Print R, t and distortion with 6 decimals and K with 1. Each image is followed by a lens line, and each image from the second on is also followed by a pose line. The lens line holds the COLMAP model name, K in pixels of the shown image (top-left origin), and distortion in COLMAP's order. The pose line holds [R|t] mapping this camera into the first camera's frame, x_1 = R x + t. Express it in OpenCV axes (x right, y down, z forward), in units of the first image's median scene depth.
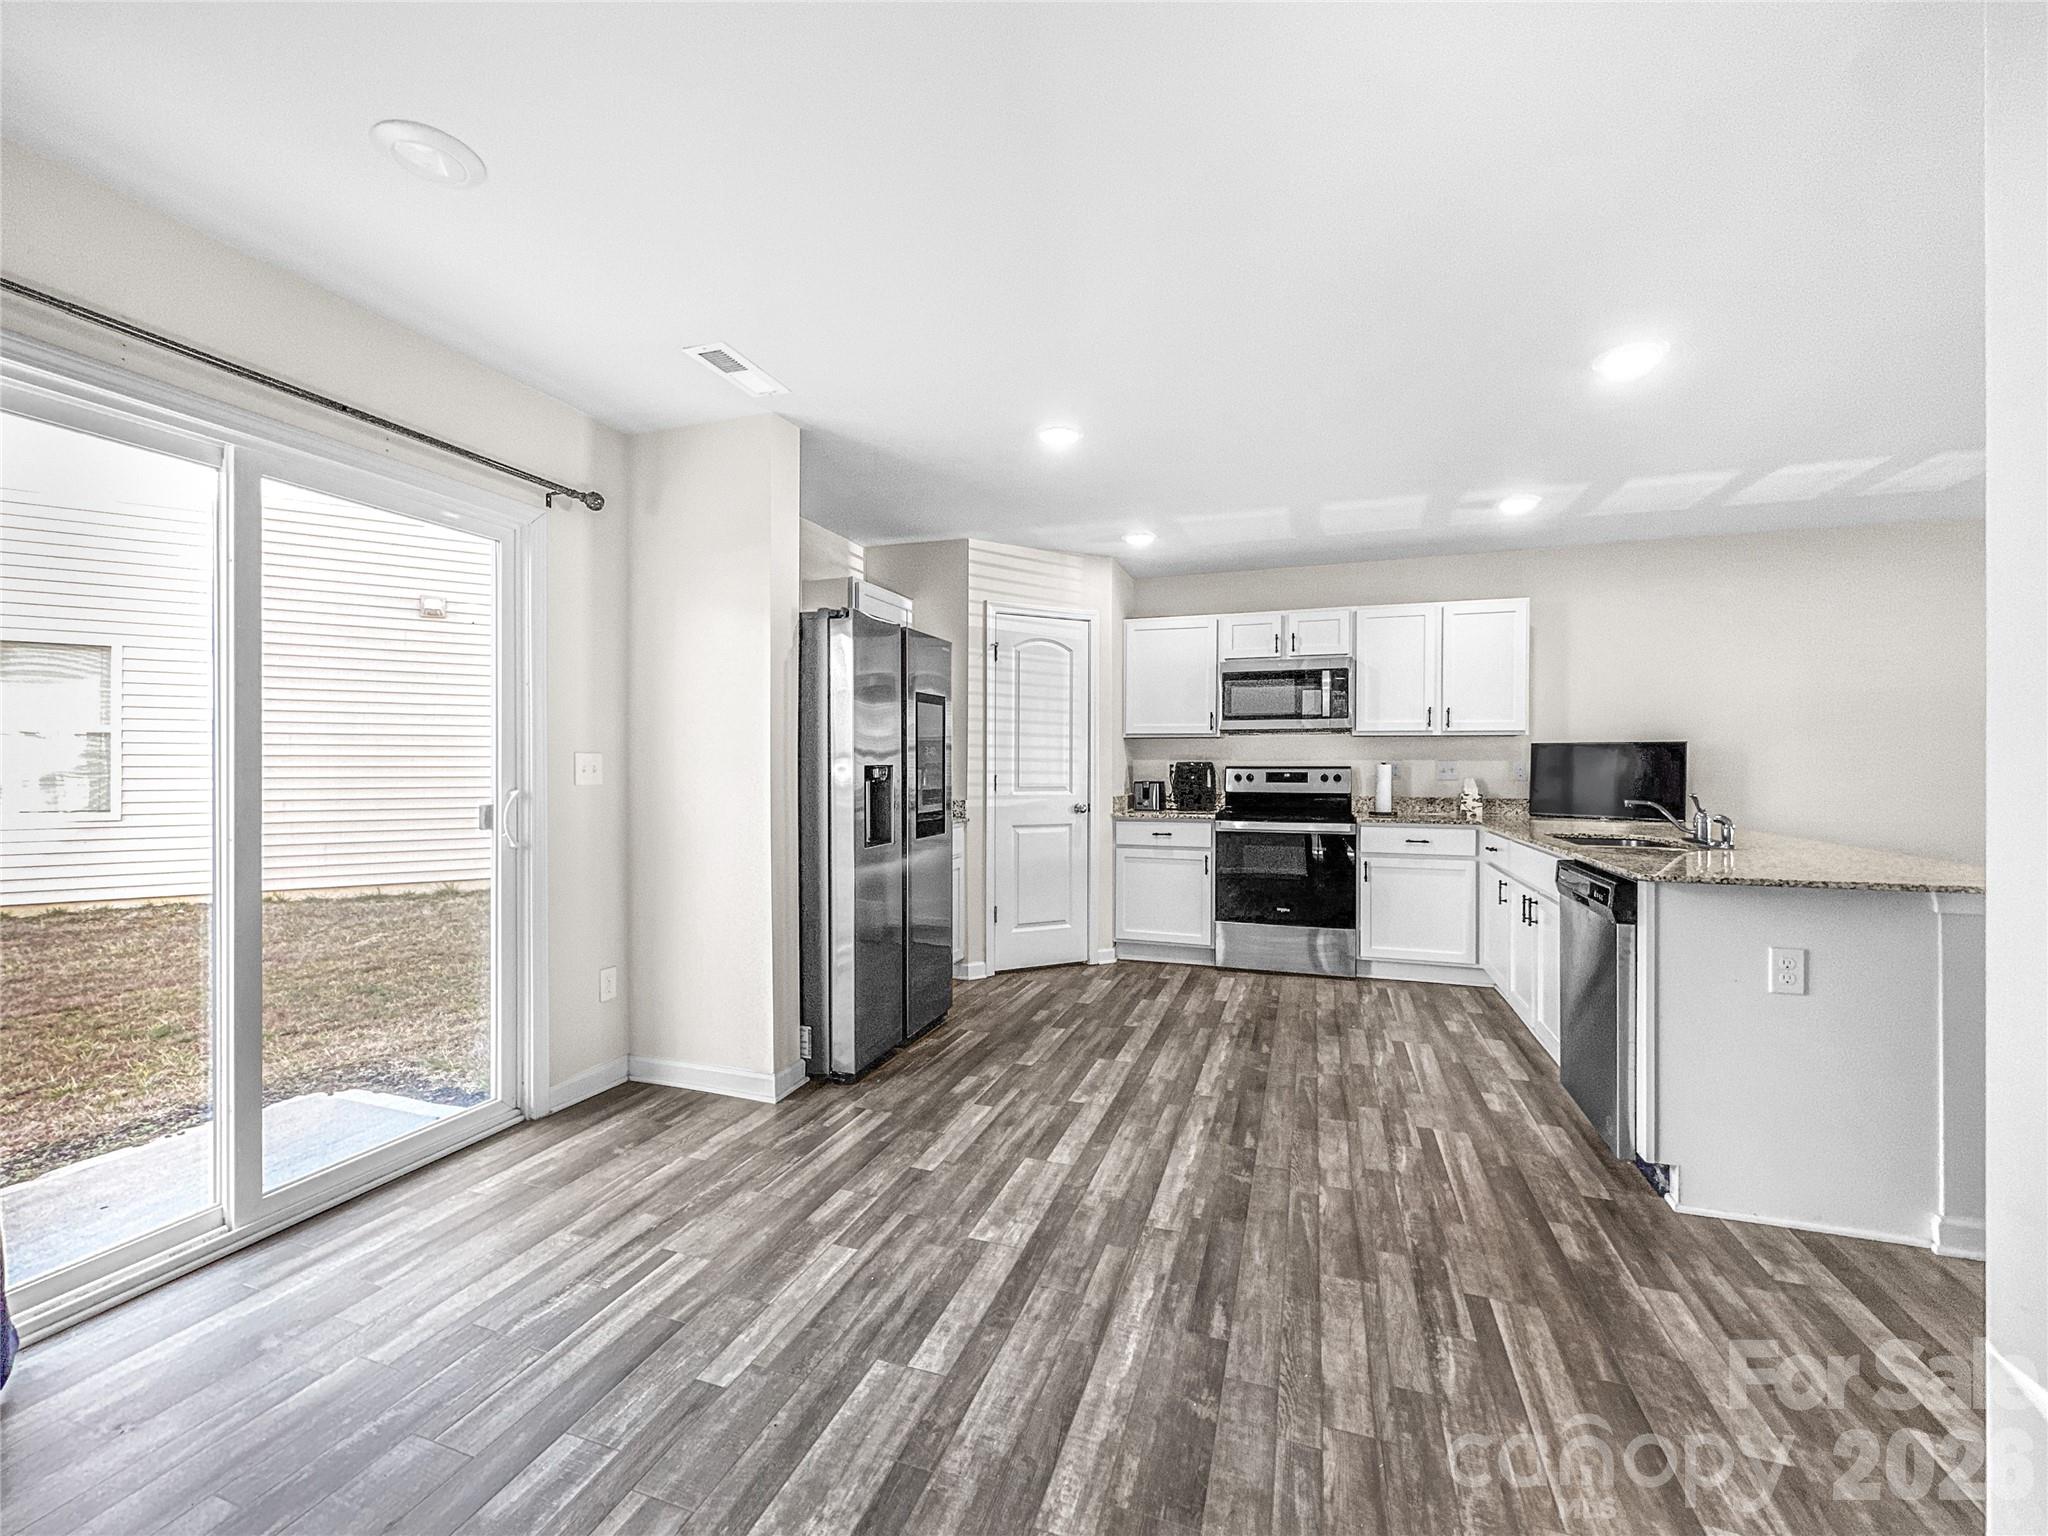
lens RADIAL K [[890.5, 0, 1028.3], [0, 890.5, 770.8], [0, 0, 1]] dist [0.001727, 0.000365]
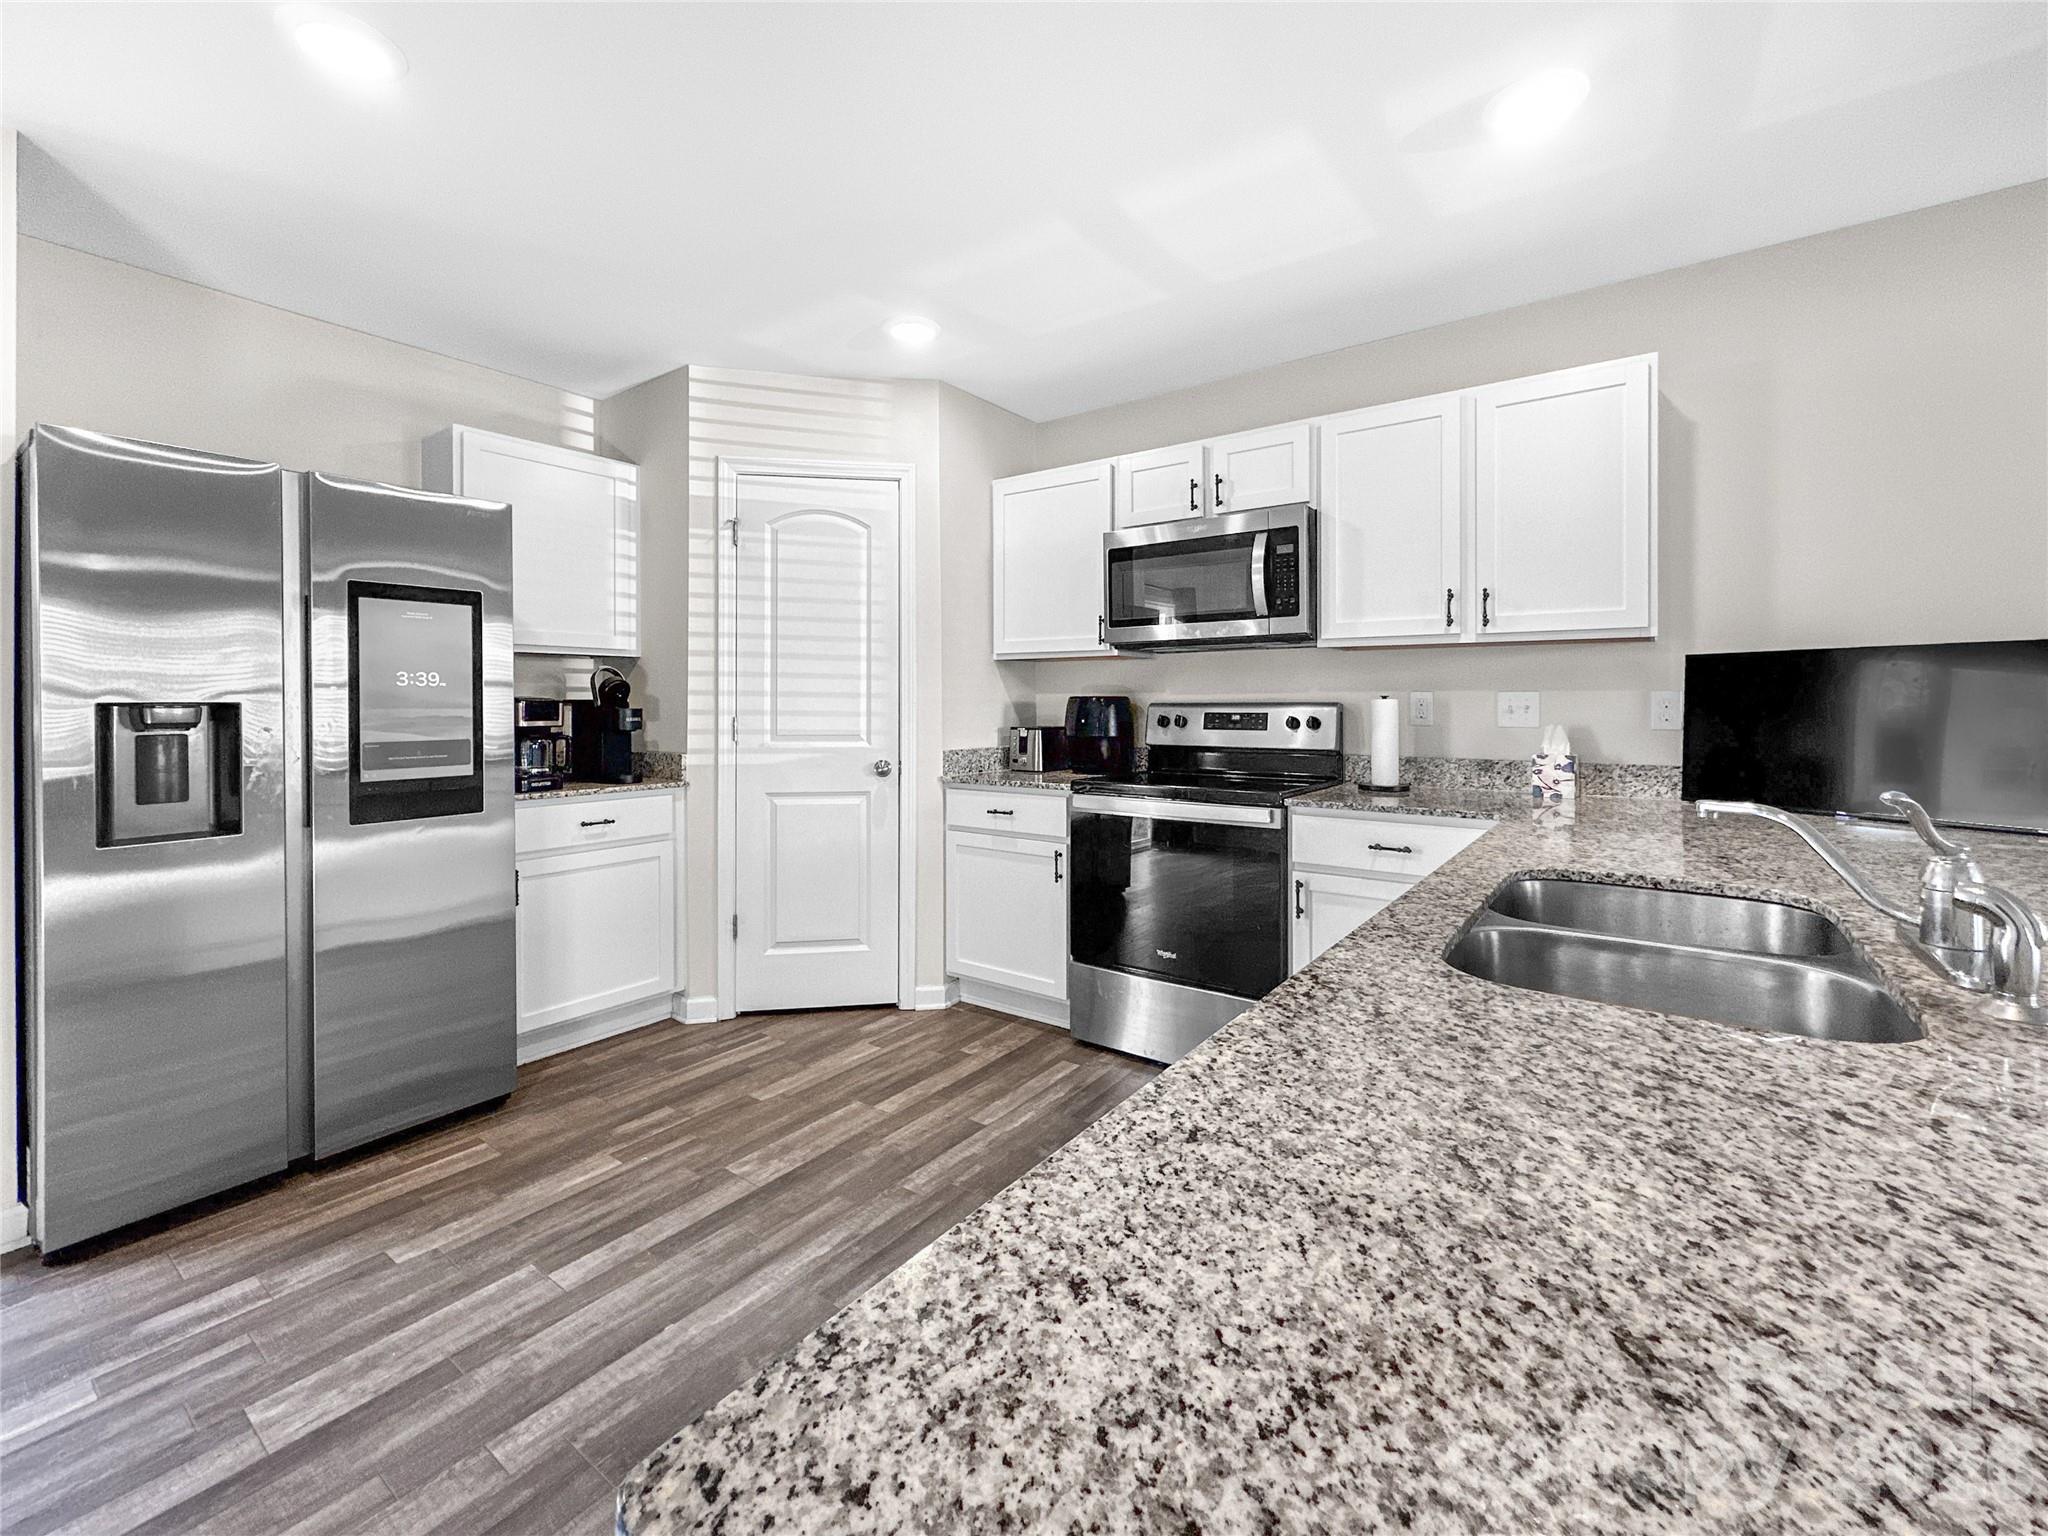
lens RADIAL K [[890.5, 0, 1047.6], [0, 890.5, 704.3], [0, 0, 1]] dist [0.001727, 0.000365]
pose [[0.954890, -0.002521, -0.296949, 0.371283], [0.001708, 0.999994, -0.002997, -0.002498], [0.296954, 0.002355, 0.954889, 0.417075]]
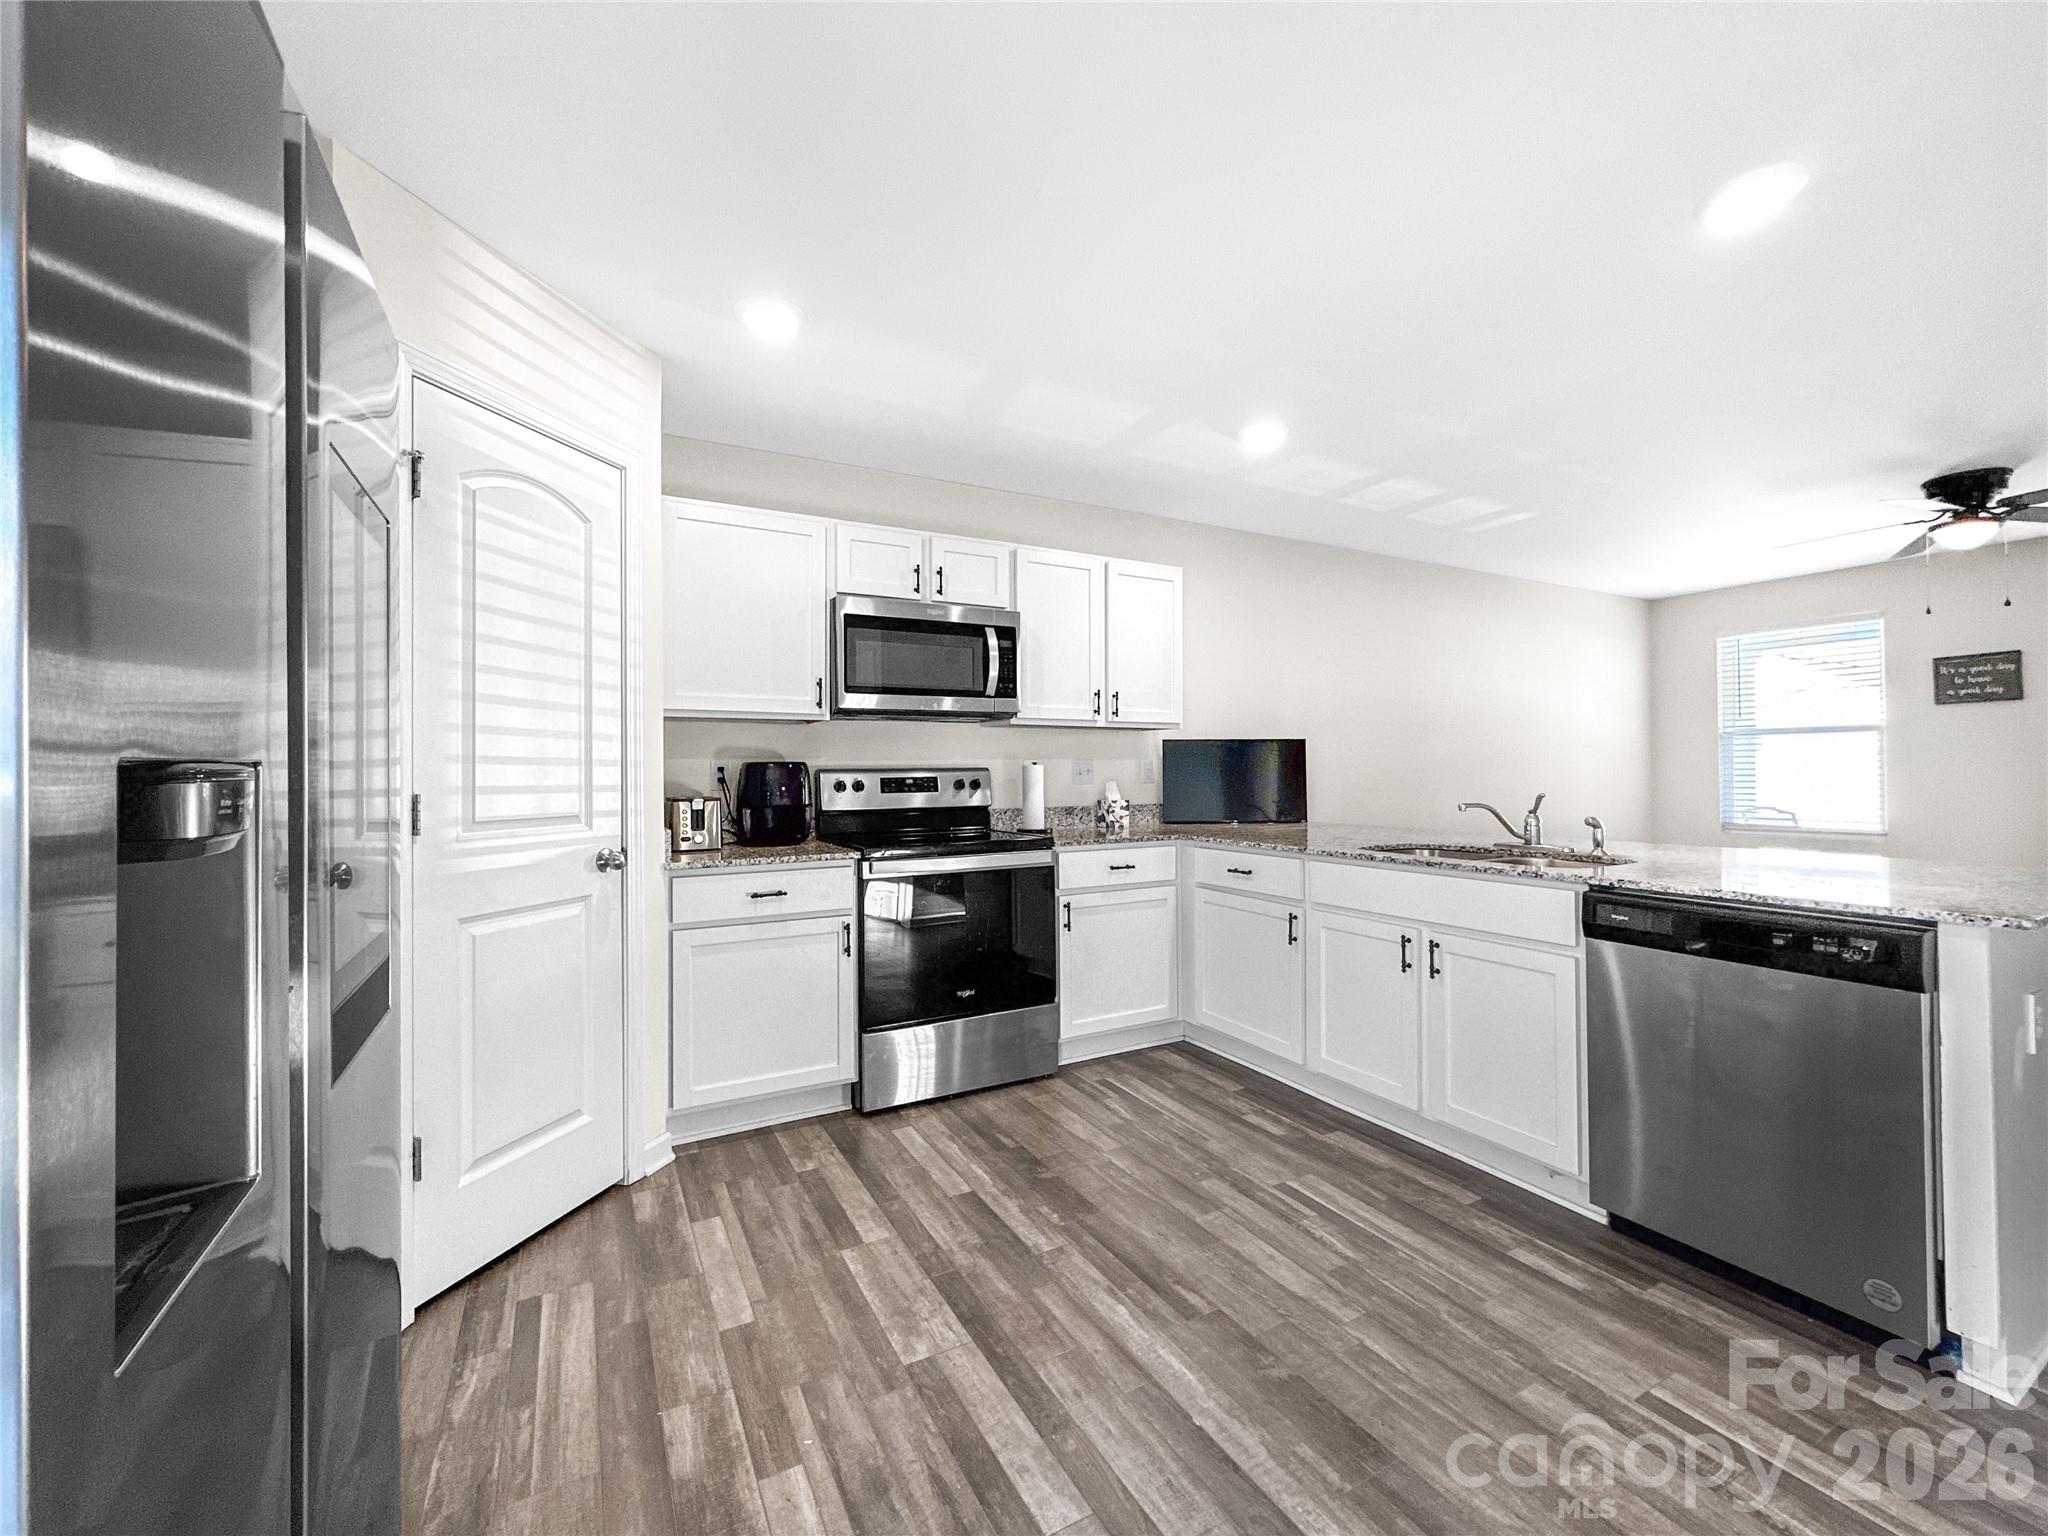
lens RADIAL K [[837.8, 0, 1052.1], [0, 837.8, 774.3], [0, 0, 1]] dist [0.001915, -0.001681]
pose [[0.667136, -0.012465, 0.744832, -0.115202], [0.012235, 0.999908, 0.005775, -0.003056], [-0.744835, 0.005260, 0.667227, 0.533991]]
